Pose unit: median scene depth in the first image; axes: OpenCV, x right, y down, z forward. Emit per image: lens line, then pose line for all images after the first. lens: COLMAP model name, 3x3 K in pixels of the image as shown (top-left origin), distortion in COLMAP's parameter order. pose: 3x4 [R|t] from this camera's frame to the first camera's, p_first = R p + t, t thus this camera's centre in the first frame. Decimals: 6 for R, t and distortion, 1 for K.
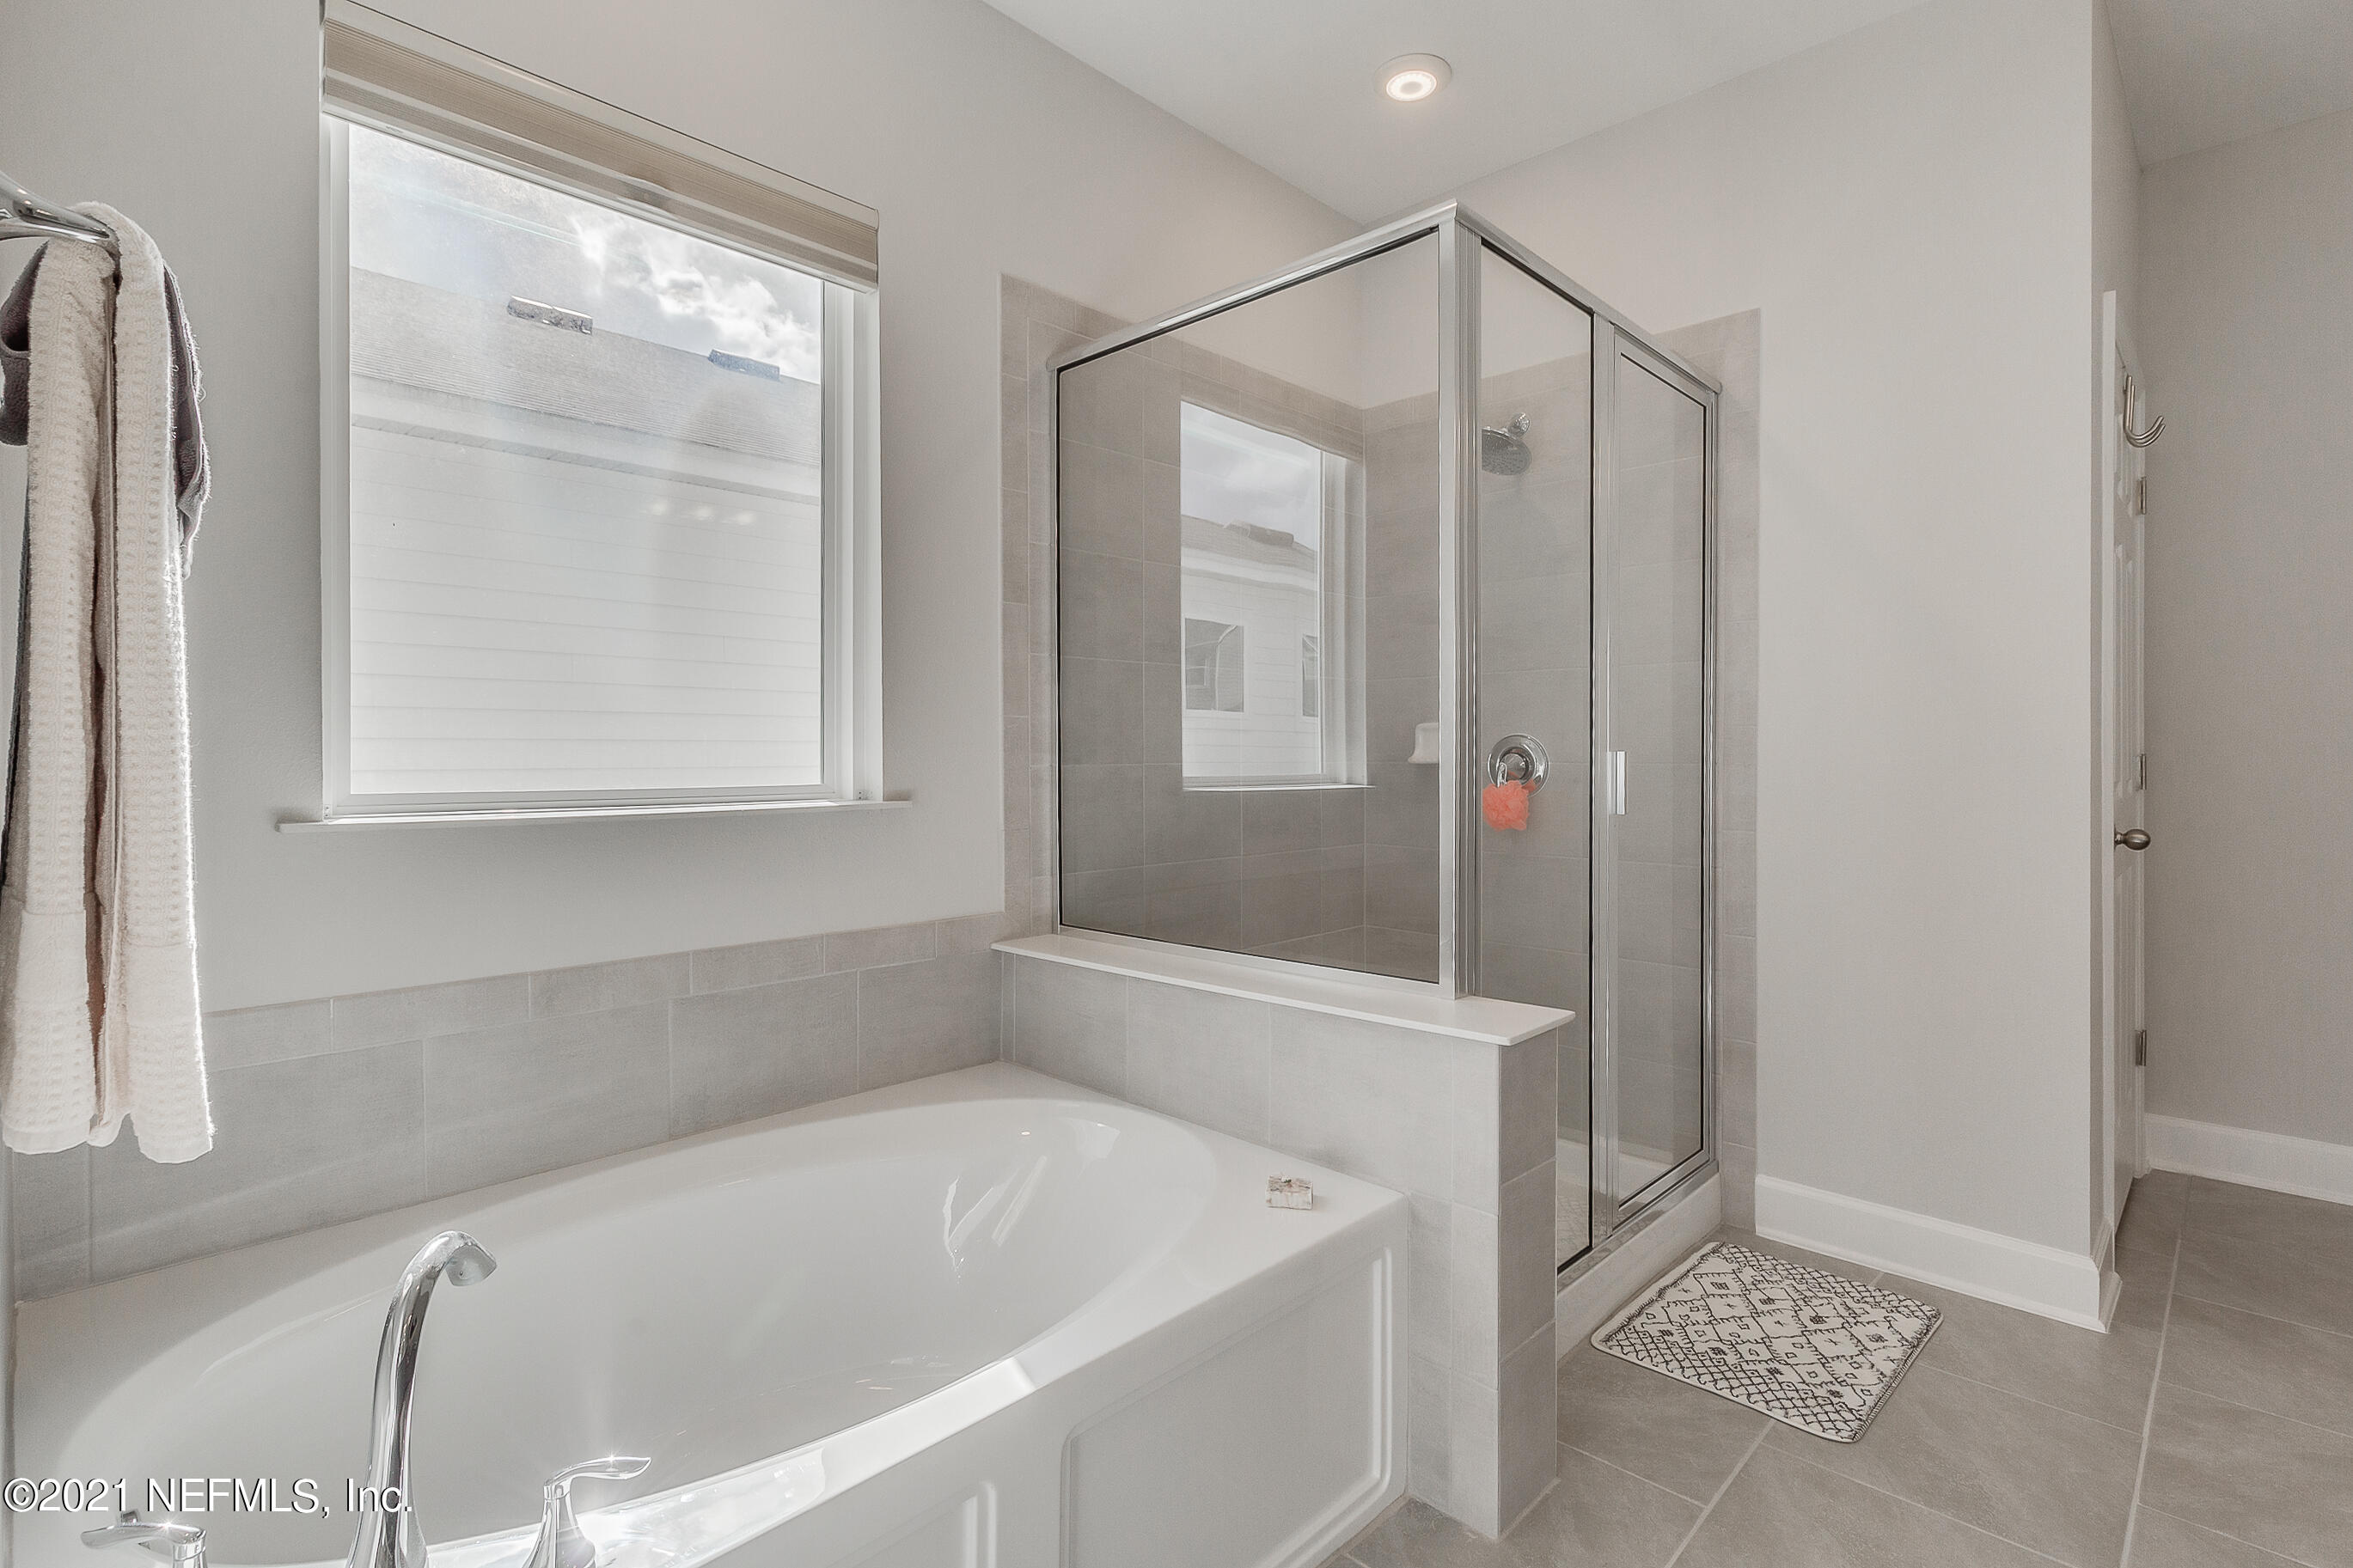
lens RADIAL K [[1101.8, 0, 1196.1], [0, 1101.8, 760.7], [0, 0, 1]] dist [0.006005, 0.000206]
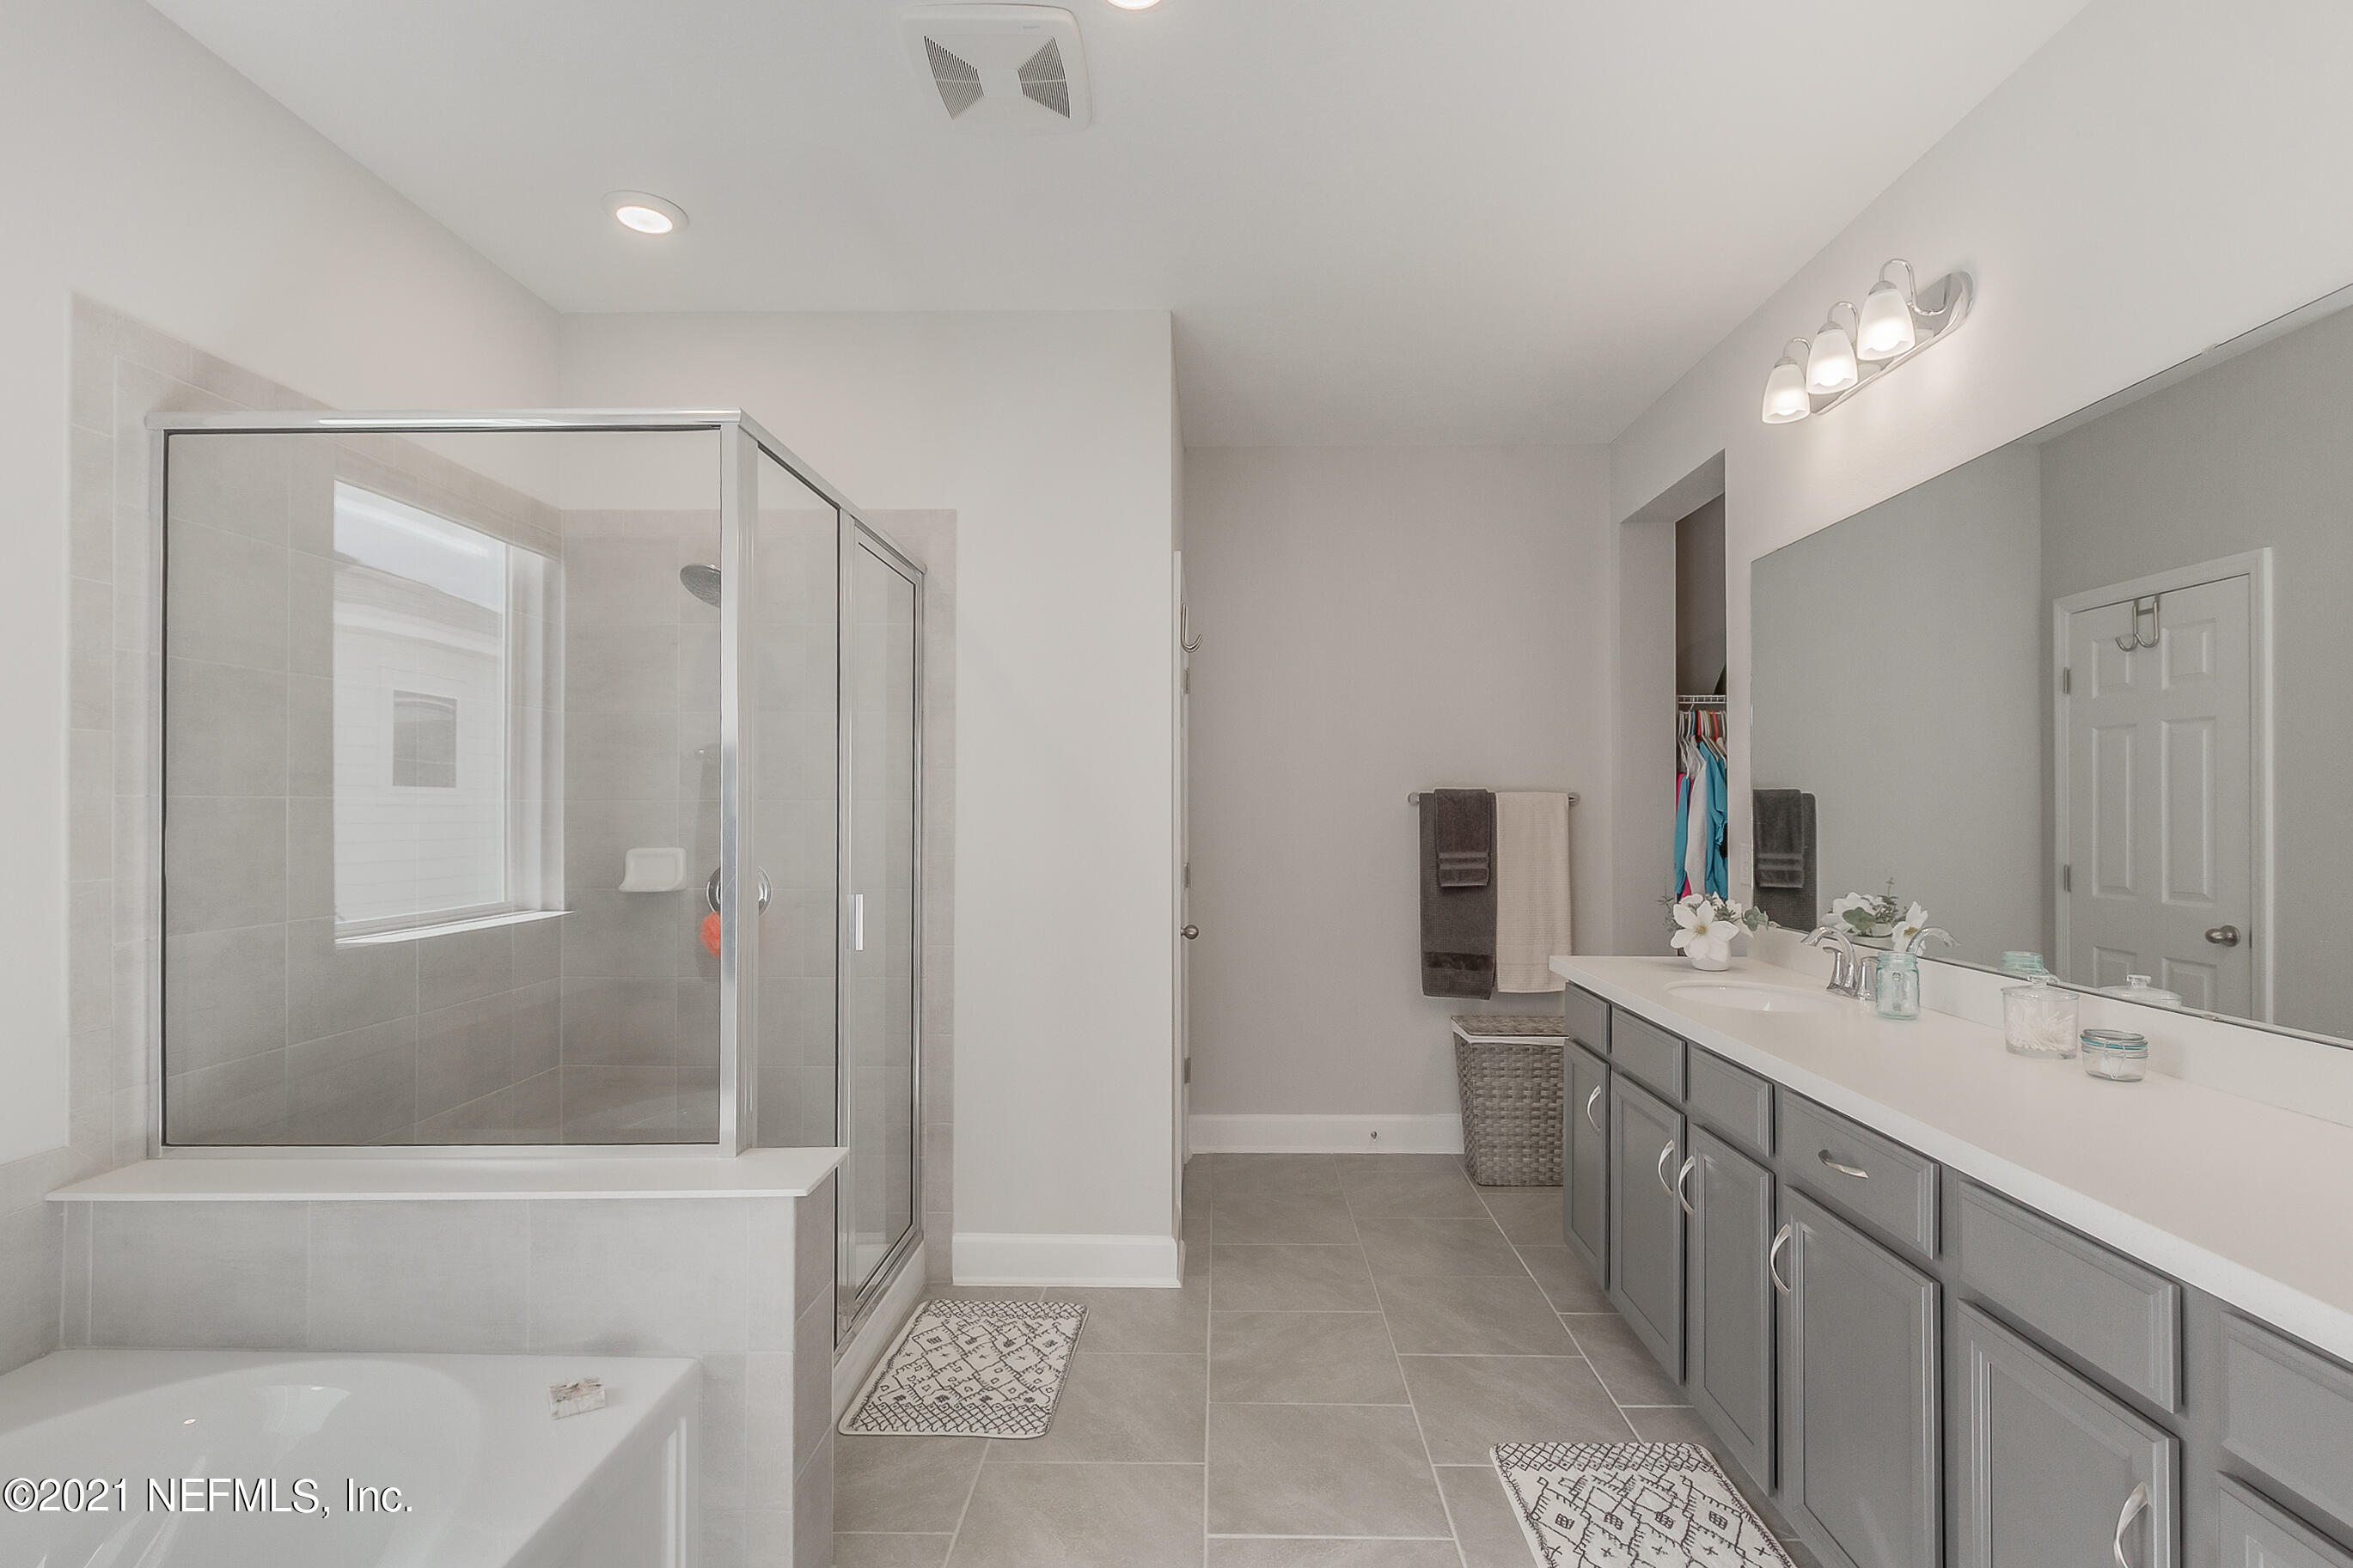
lens RADIAL K [[1120.4, 0, 1185.1], [0, 1120.4, 801.4], [0, 0, 1]] dist [0.003909, 0.000641]
pose [[0.740243, 0.001732, 0.672337, -0.136170], [0.005217, 0.999952, -0.008320, -0.089954], [-0.672319, 0.009667, 0.740199, -0.071487]]
